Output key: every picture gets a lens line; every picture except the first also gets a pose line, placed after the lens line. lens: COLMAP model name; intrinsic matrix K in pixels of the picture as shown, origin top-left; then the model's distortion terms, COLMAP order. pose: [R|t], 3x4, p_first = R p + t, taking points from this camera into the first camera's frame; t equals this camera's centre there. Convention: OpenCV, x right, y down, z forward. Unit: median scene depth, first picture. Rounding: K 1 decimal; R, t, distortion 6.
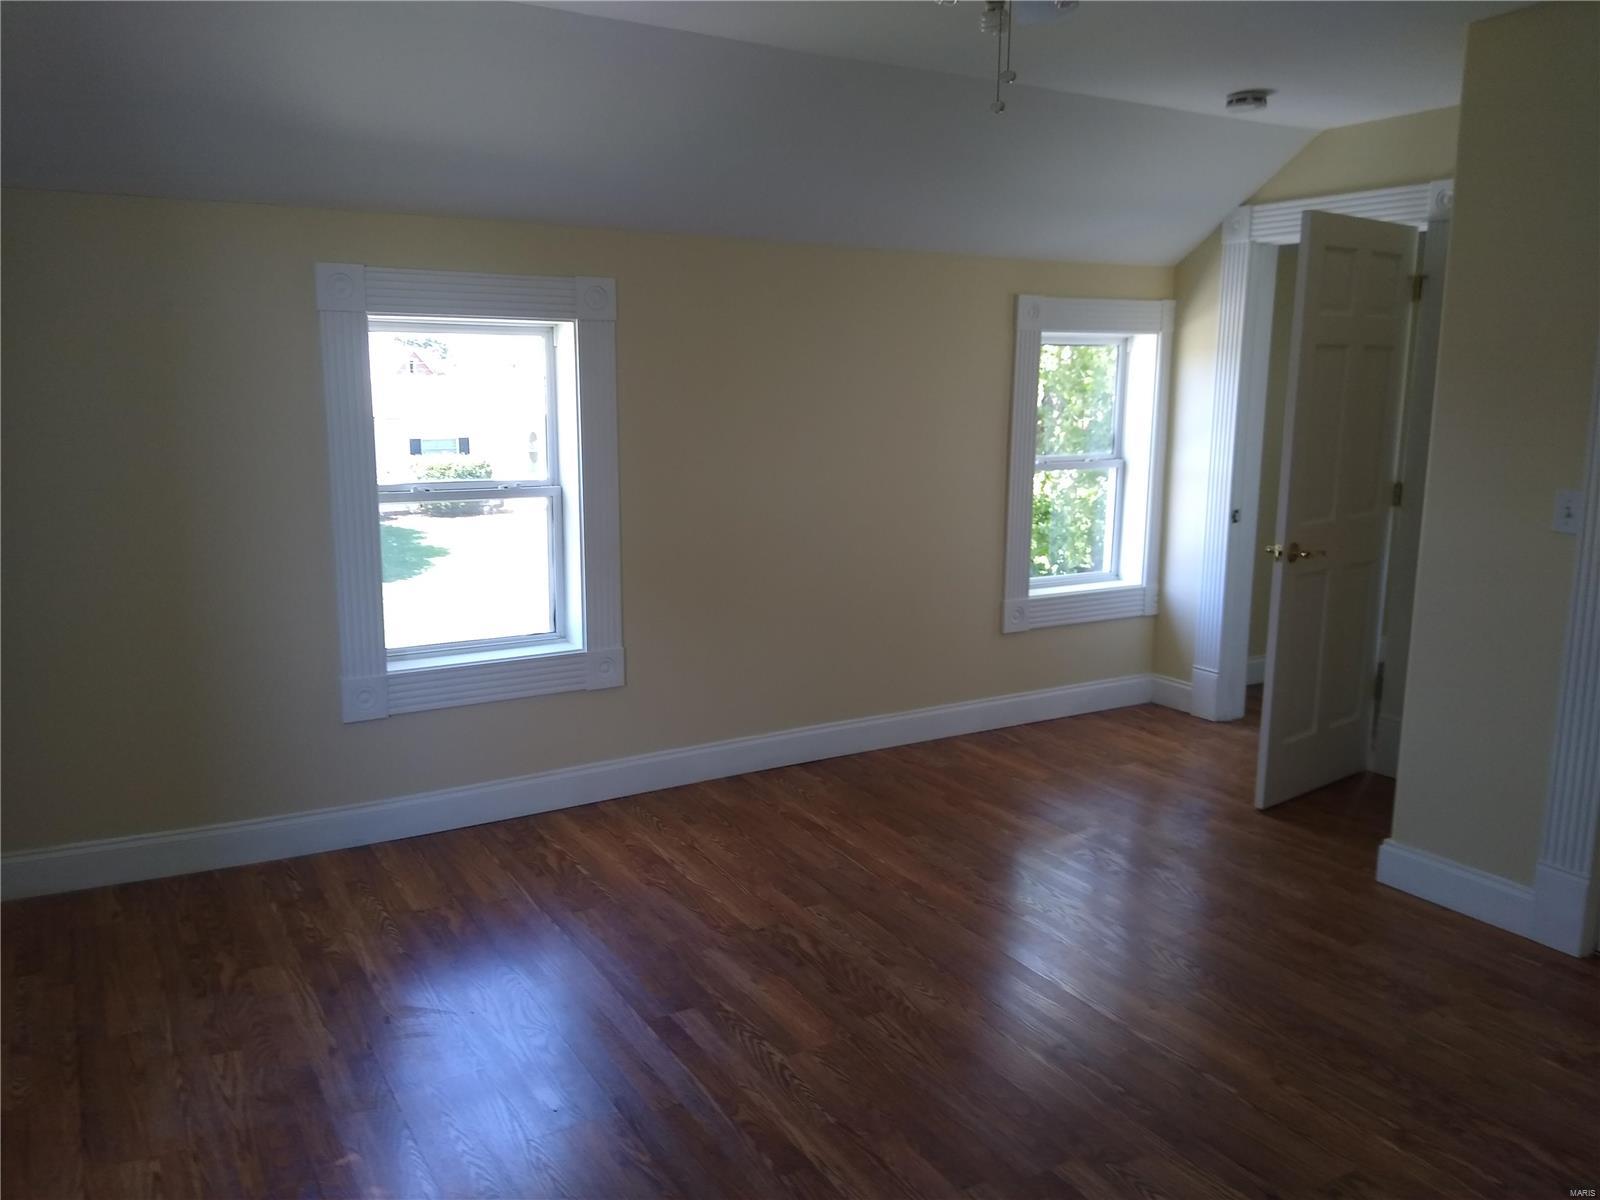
lens RADIAL K [[1239.9, 0, 800.0], [0, 1239.9, 600.2], [0, 0, 1]] dist [0.100587, -0.159771]
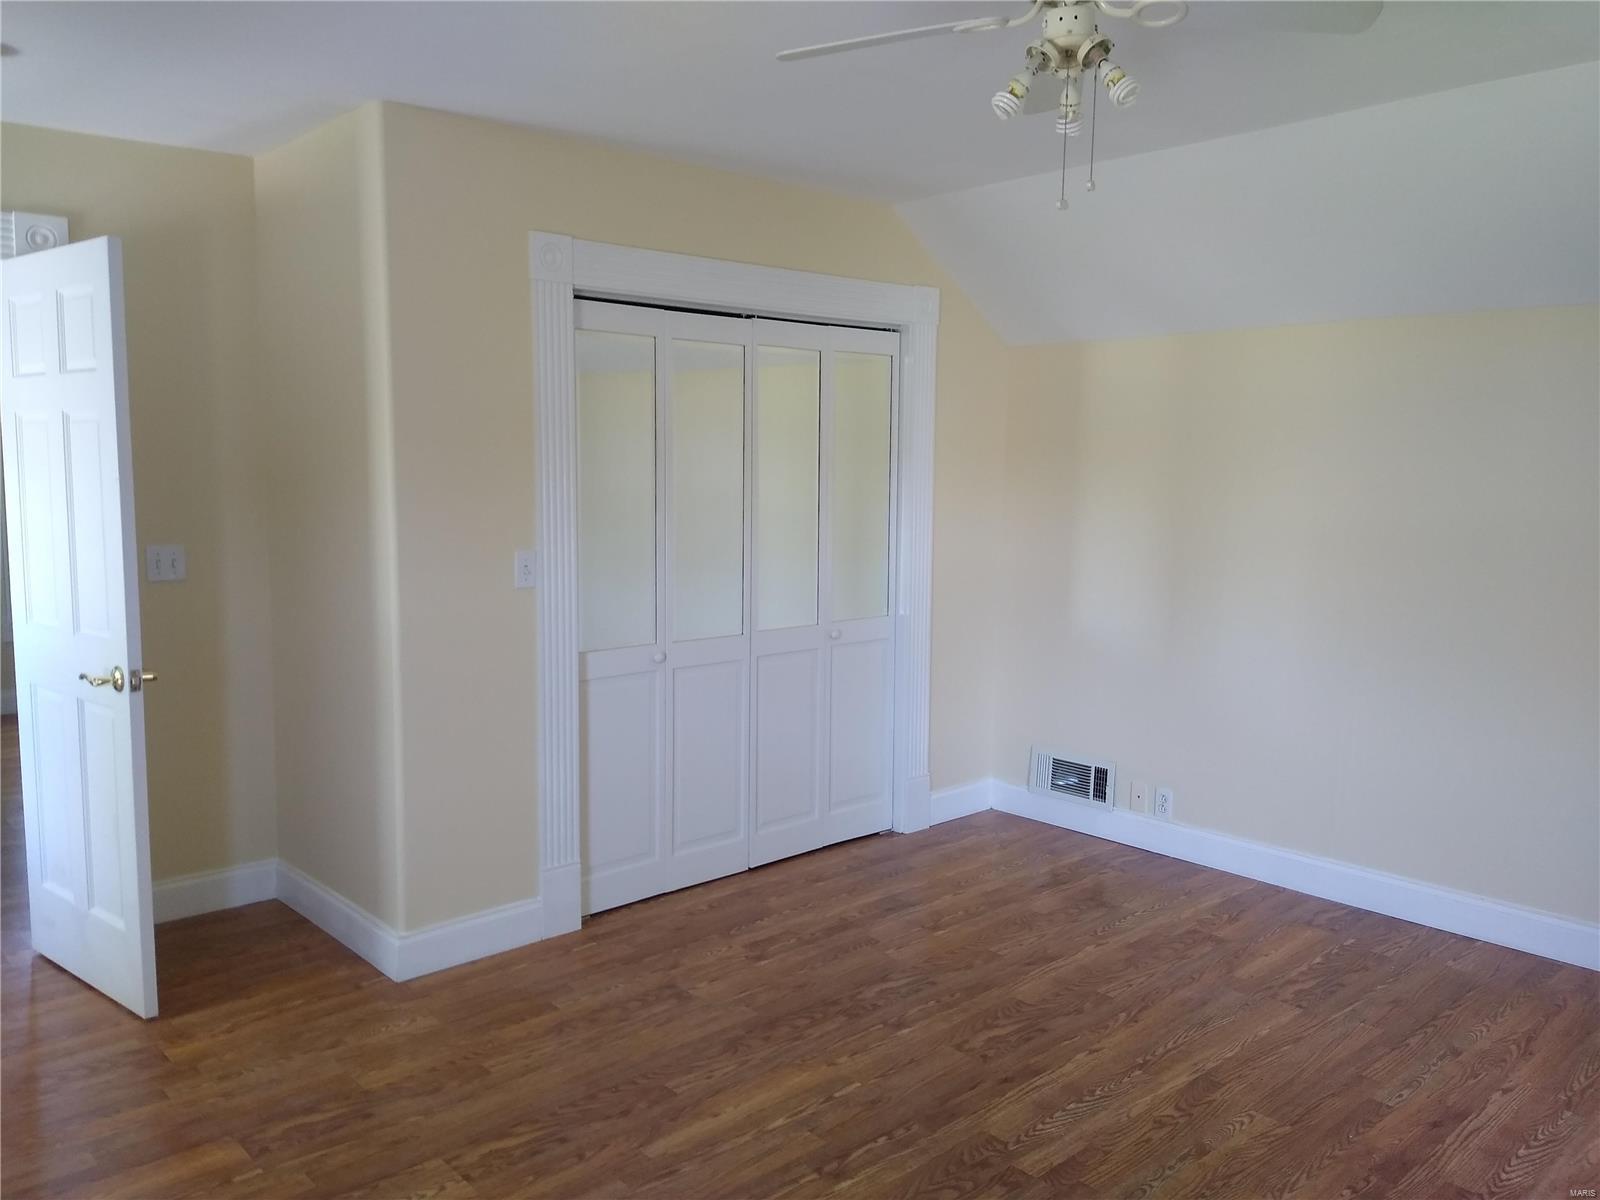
lens RADIAL K [[1239.9, 0, 800.0], [0, 1239.9, 600.2], [0, 0, 1]] dist [0.100587, -0.159771]
pose [[-0.182099, -0.106633, 0.977481, -0.538136], [0.176835, 0.974342, 0.139234, -0.147201], [-0.967248, 0.198207, -0.158571, 0.909488]]
